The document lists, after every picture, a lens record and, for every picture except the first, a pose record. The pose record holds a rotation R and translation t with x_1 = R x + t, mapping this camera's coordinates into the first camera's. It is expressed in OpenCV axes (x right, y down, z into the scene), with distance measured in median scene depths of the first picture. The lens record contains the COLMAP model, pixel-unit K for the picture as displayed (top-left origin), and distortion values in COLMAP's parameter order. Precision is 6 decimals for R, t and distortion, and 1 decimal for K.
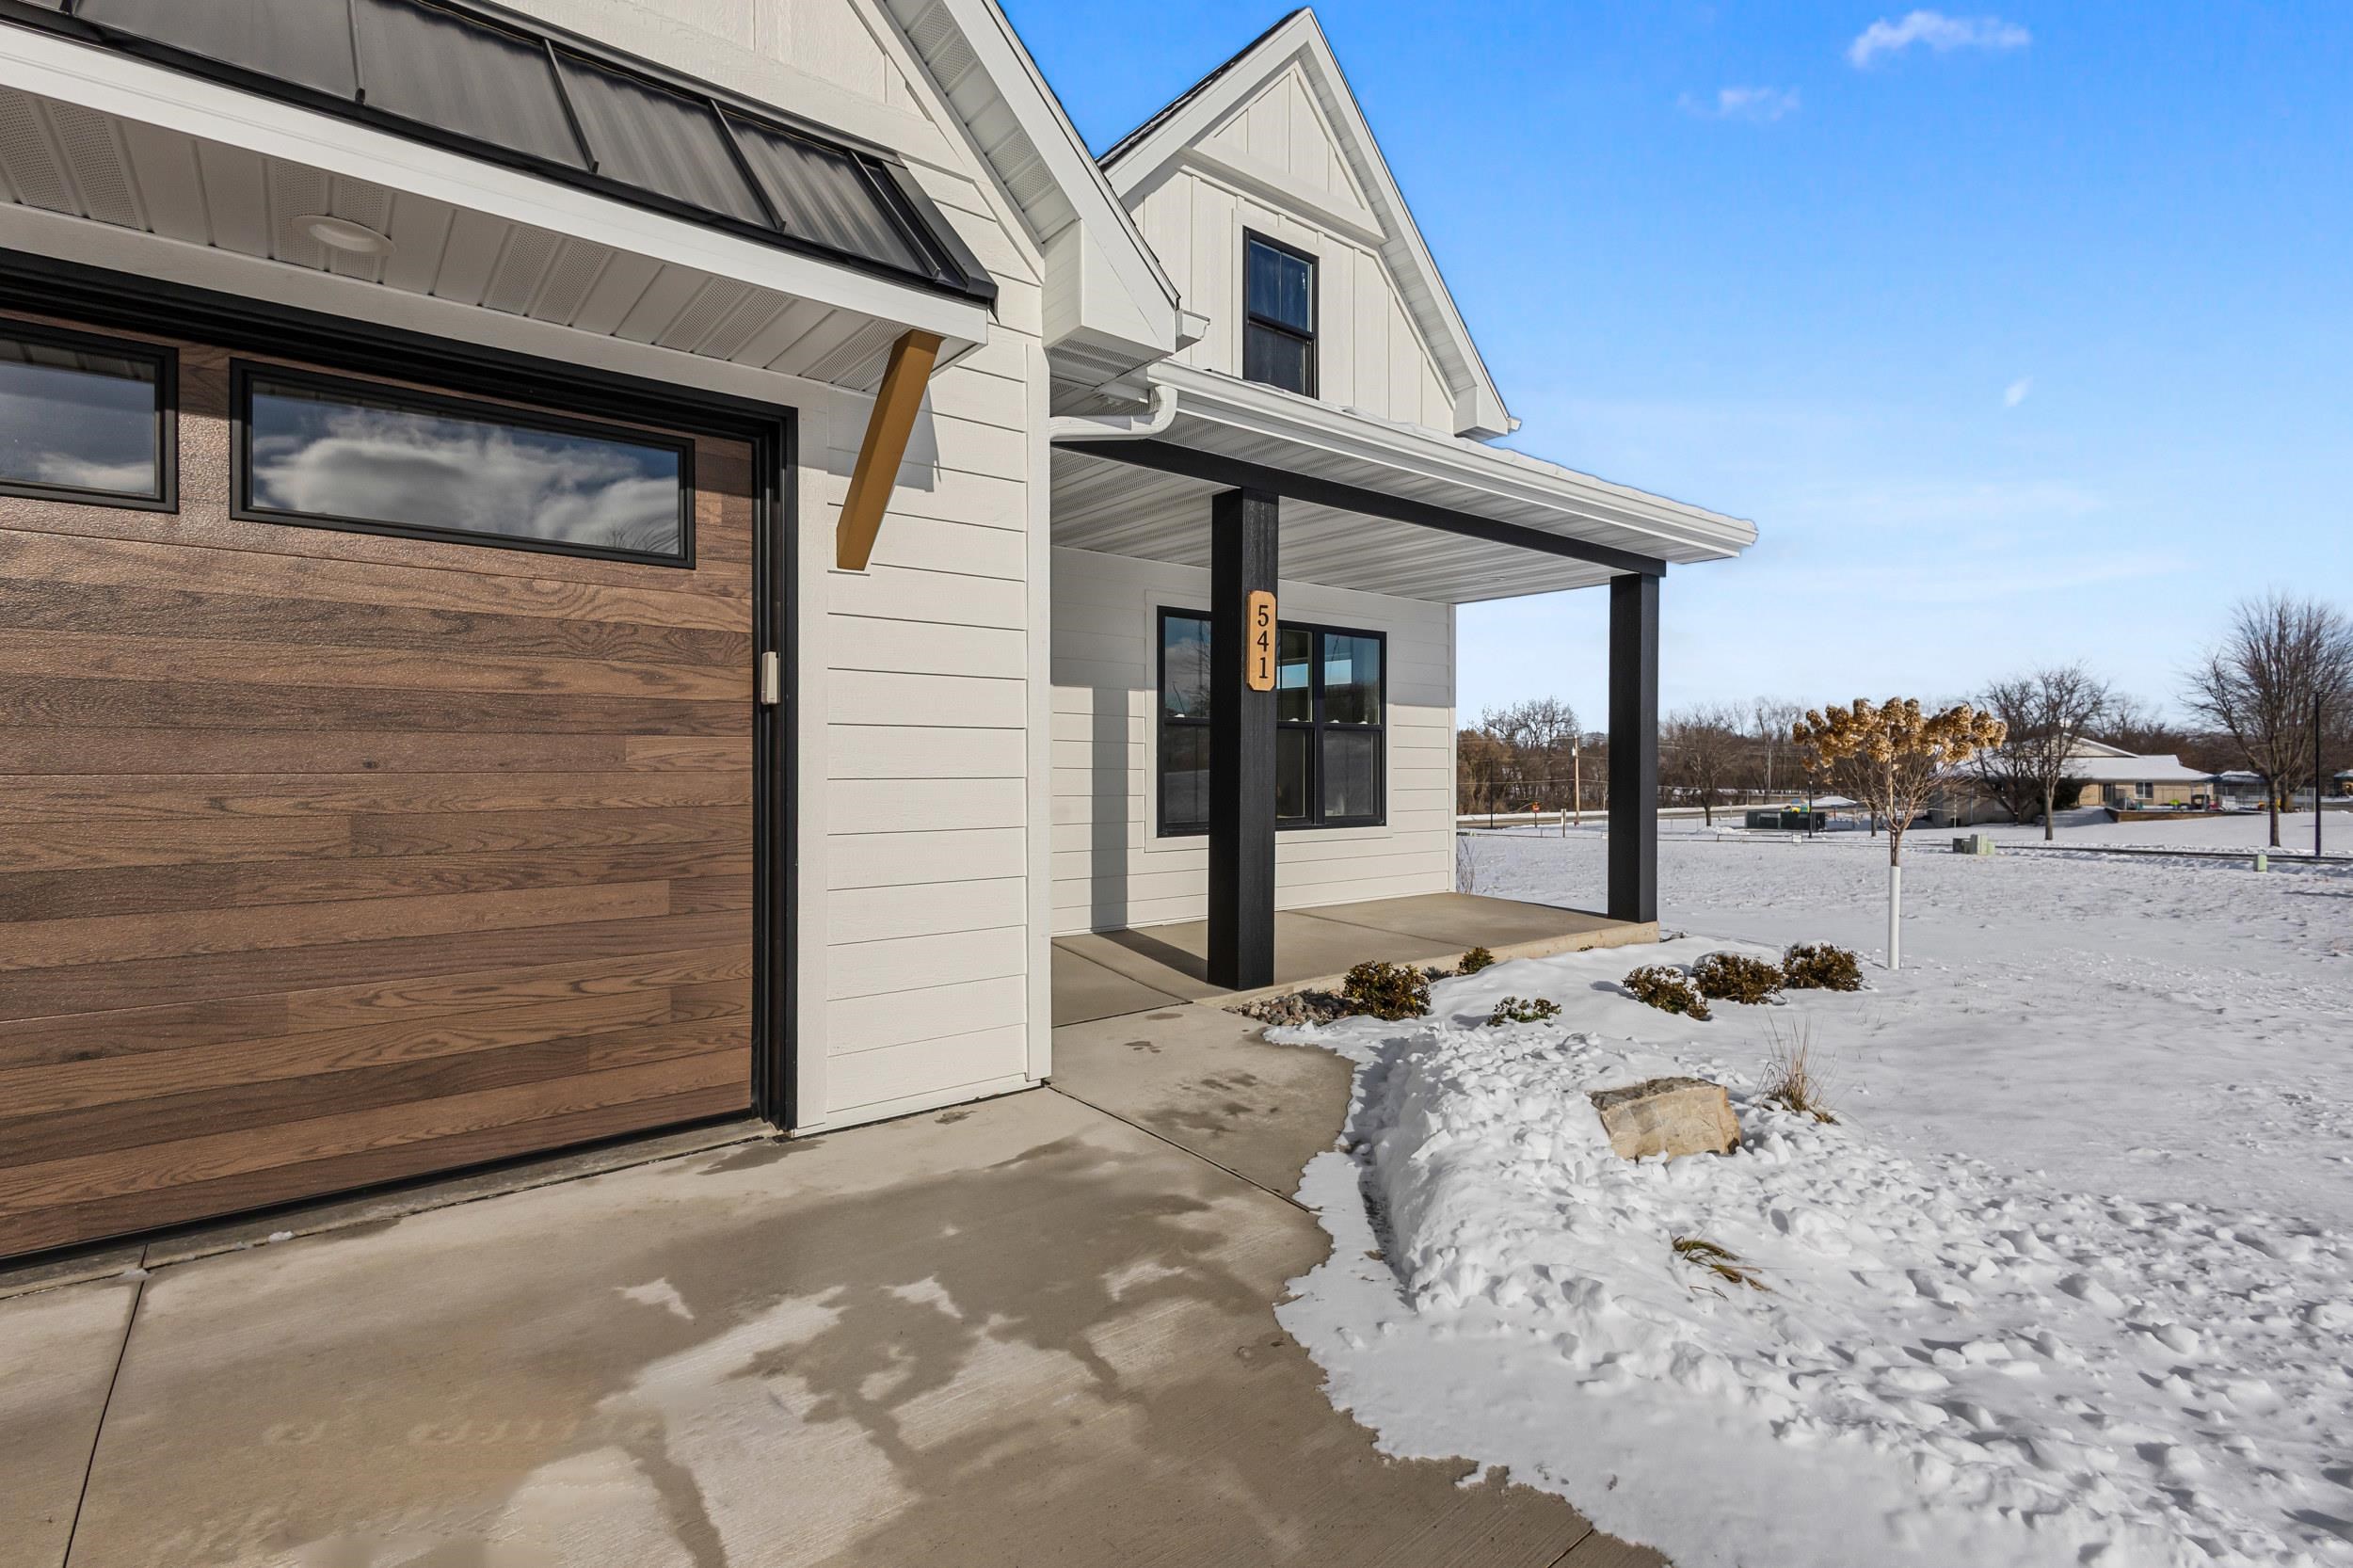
lens RADIAL K [[1090.5, 0, 1169.9], [0, 1090.5, 766.4], [0, 0, 1]] dist [0.006613, -0.000046]
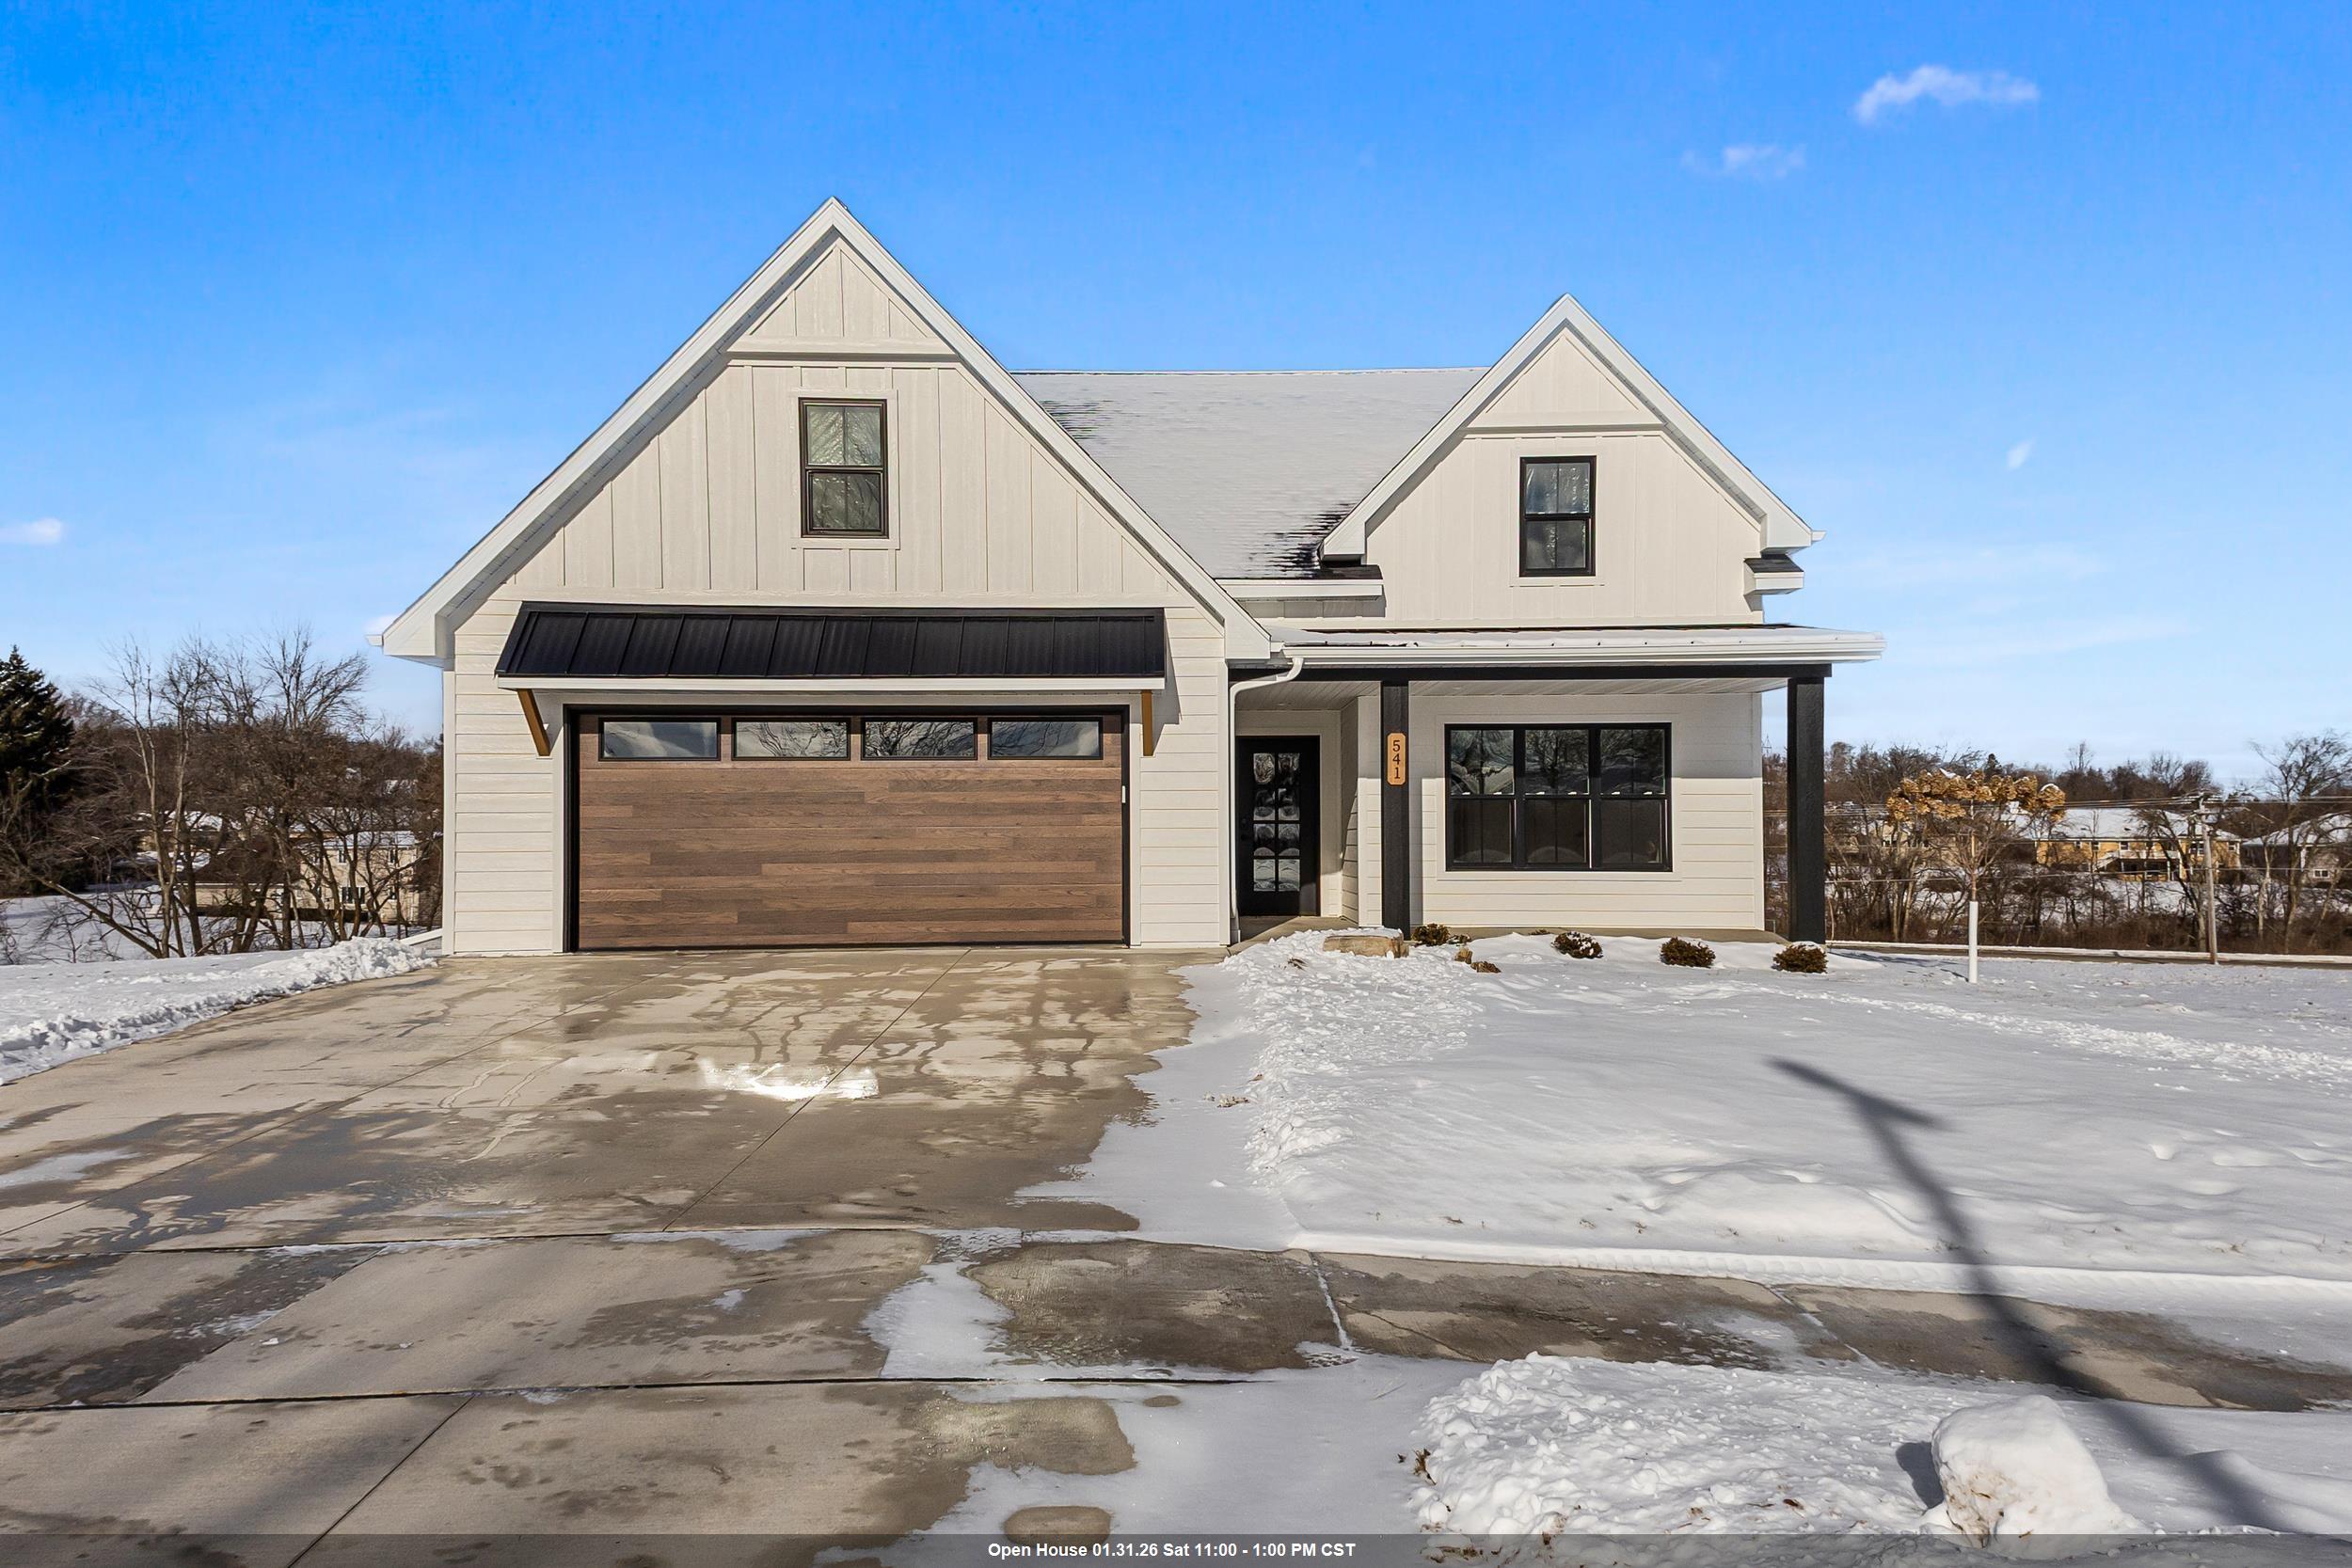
lens RADIAL K [[1758.1, 0, 1174.9], [0, 1758.1, 799.3], [0, 0, 1]] dist [0.257178, -0.000815]
pose [[0.793204, -0.018259, -0.608682, 1.232210], [0.002979, 0.999655, -0.026105, 0.026828], [0.608948, 0.018893, 0.792985, -1.259565]]
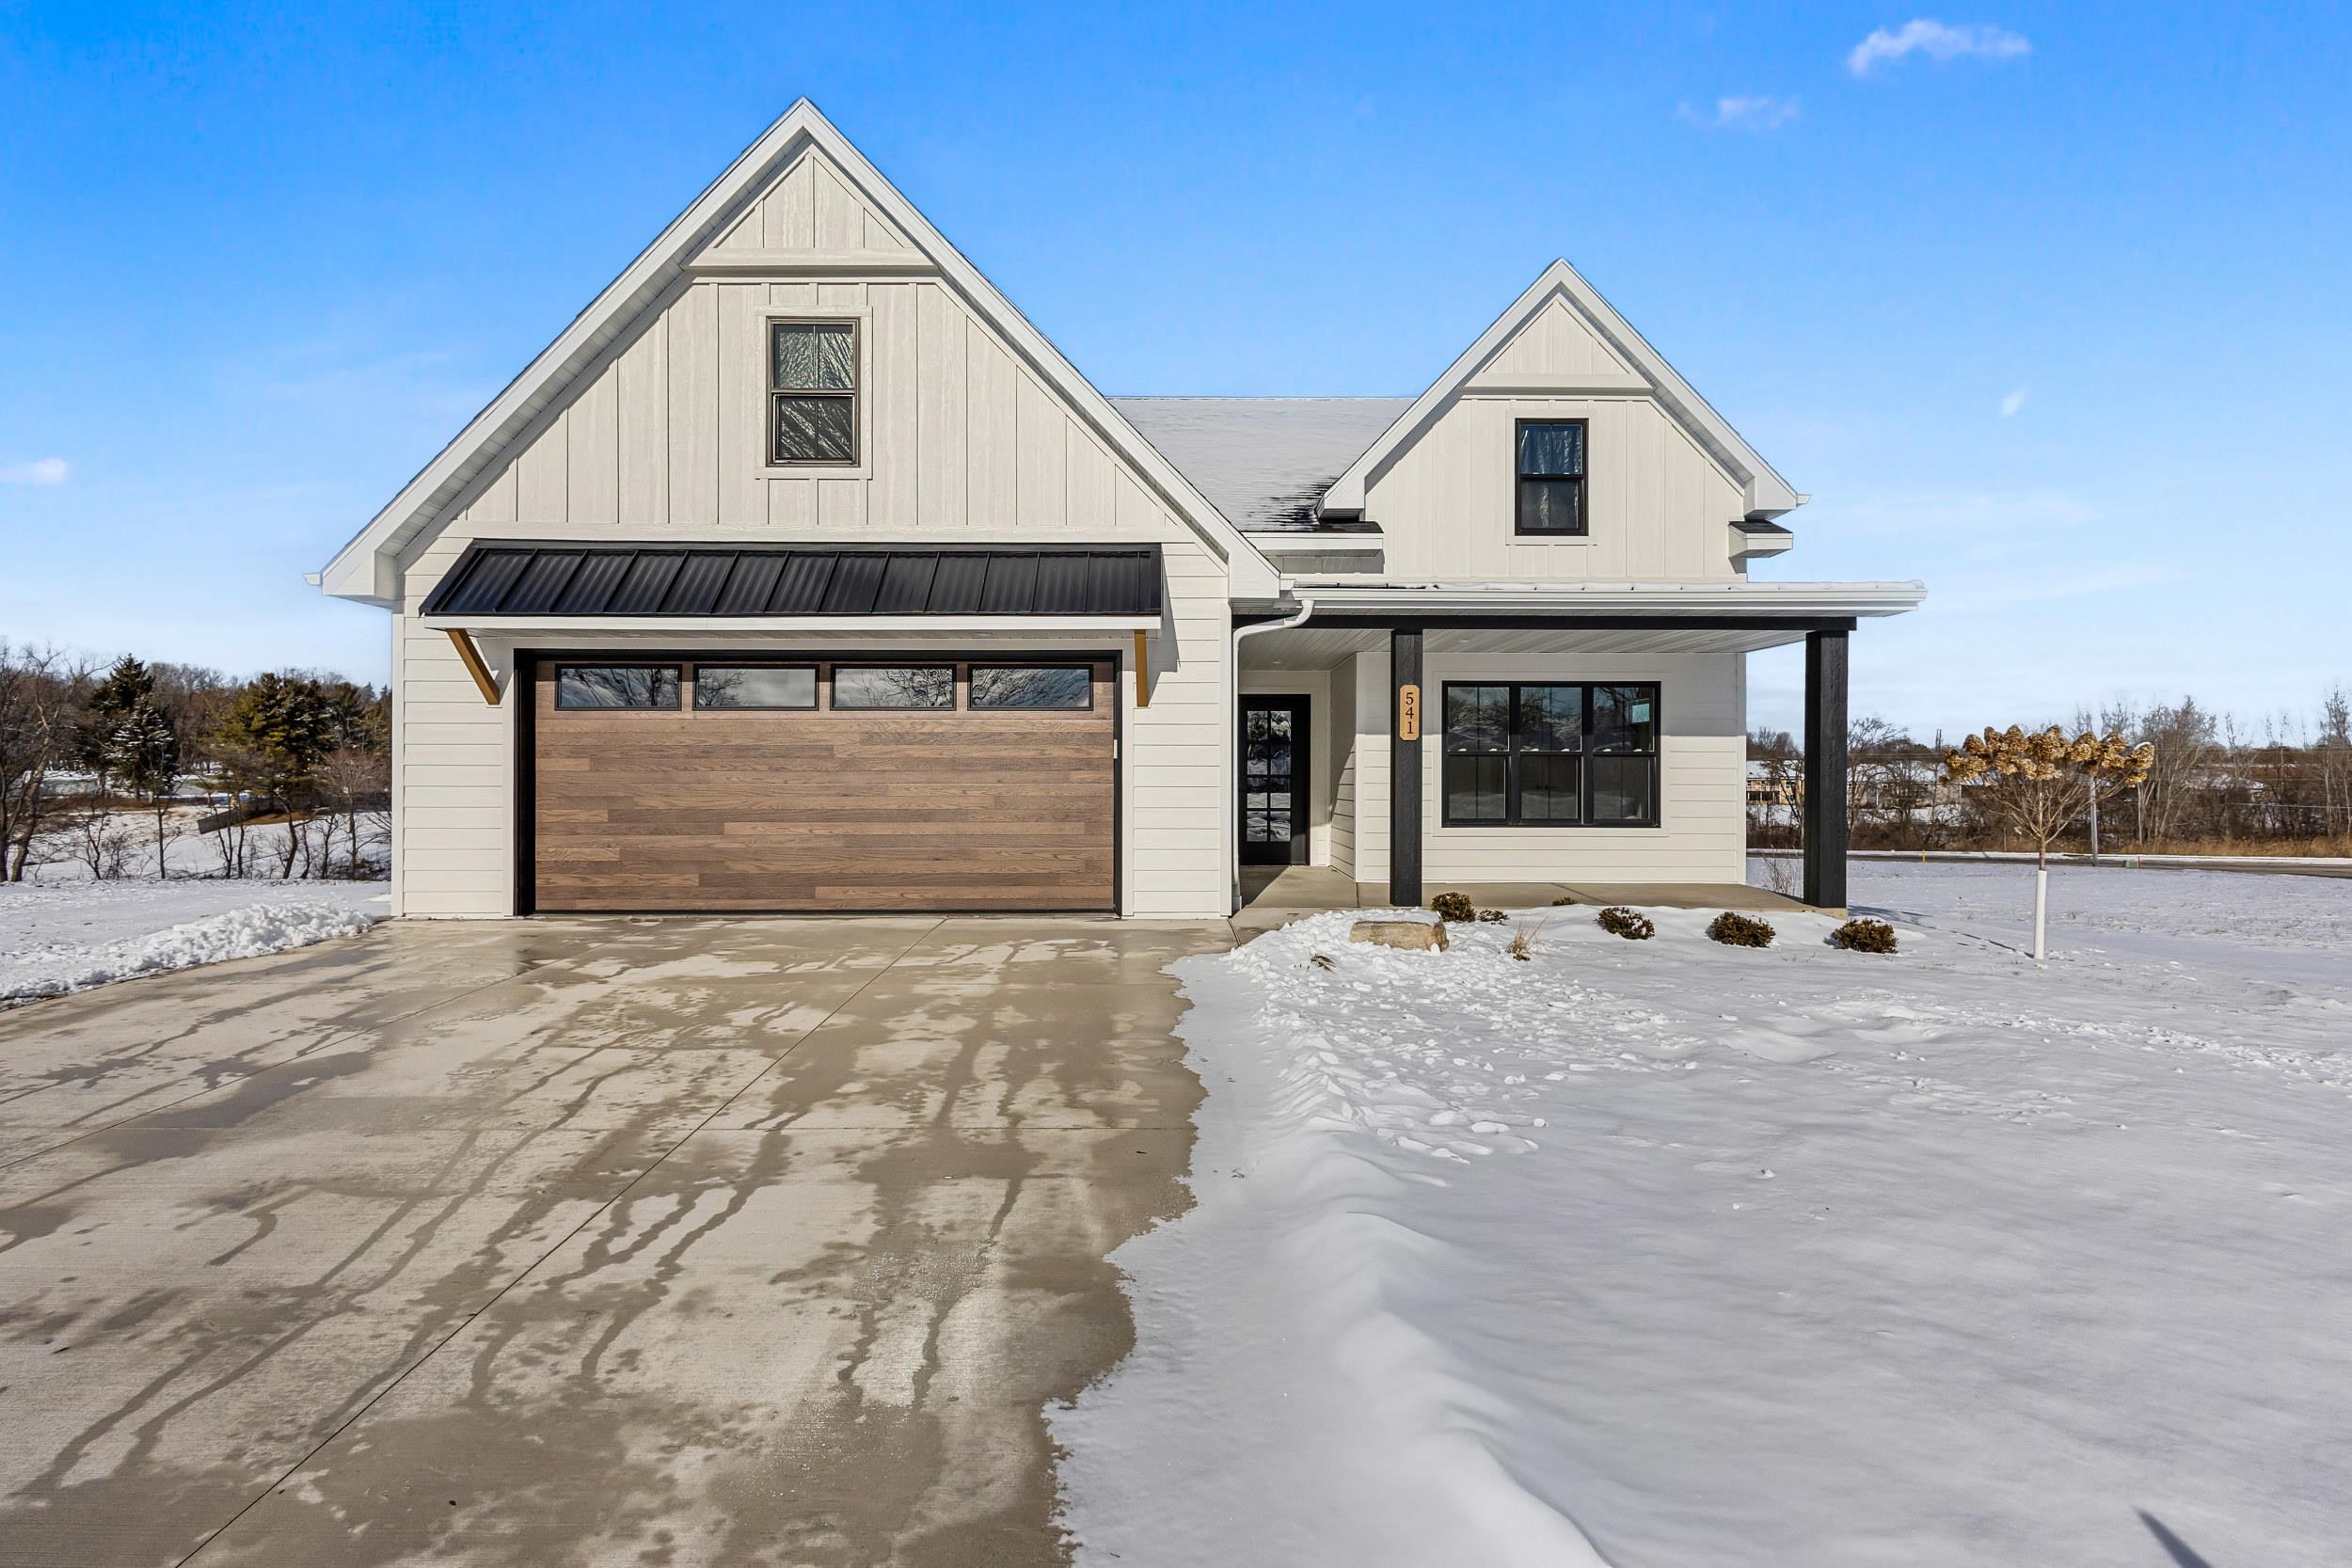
lens RADIAL K [[1090.0, 0, 1169.4], [0, 1090.0, 766.4], [0, 0, 1]] dist [0.006613, -0.000046]
pose [[0.789950, -0.005881, -0.613143, 0.644710], [-0.002328, 0.999918, -0.012591, -0.001959], [0.613167, 0.011374, 0.789871, -0.487942]]
